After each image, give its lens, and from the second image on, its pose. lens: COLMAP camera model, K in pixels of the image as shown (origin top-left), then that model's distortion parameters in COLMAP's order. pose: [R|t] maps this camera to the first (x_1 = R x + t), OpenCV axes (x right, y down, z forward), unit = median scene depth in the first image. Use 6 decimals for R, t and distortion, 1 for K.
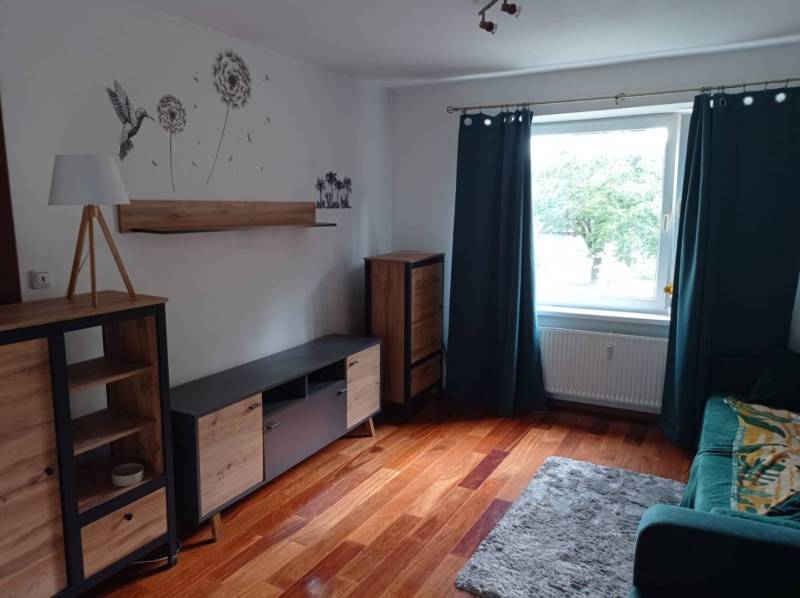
lens RADIAL K [[599.8, 0, 400.0], [0, 599.8, 299.0], [0, 0, 1]] dist [0.015633, -0.006441]
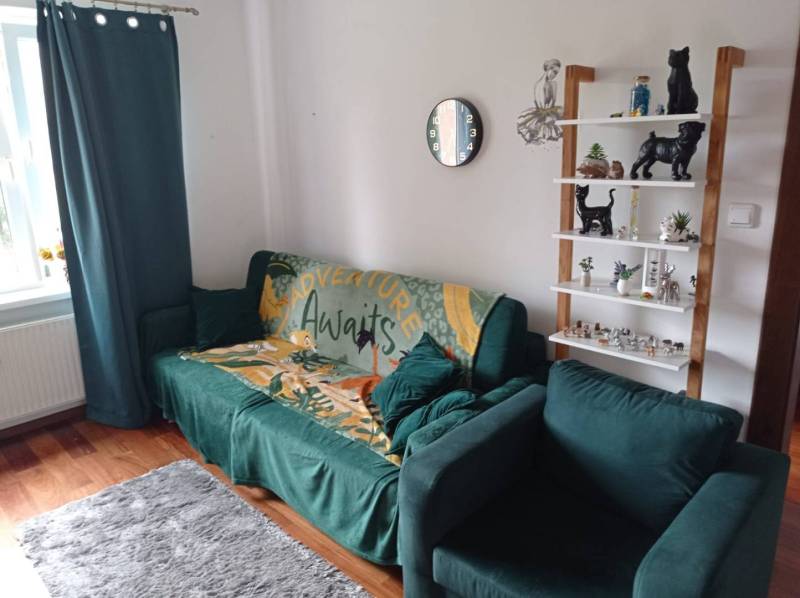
lens RADIAL K [[599.8, 0, 400.0], [0, 599.8, 299.0], [0, 0, 1]] dist [0.015633, -0.006441]
pose [[0.256127, -0.241165, 0.936076, -0.236232], [0.165517, 0.965018, 0.203333, -0.054502], [-0.952367, 0.102857, 0.287084, 0.435128]]
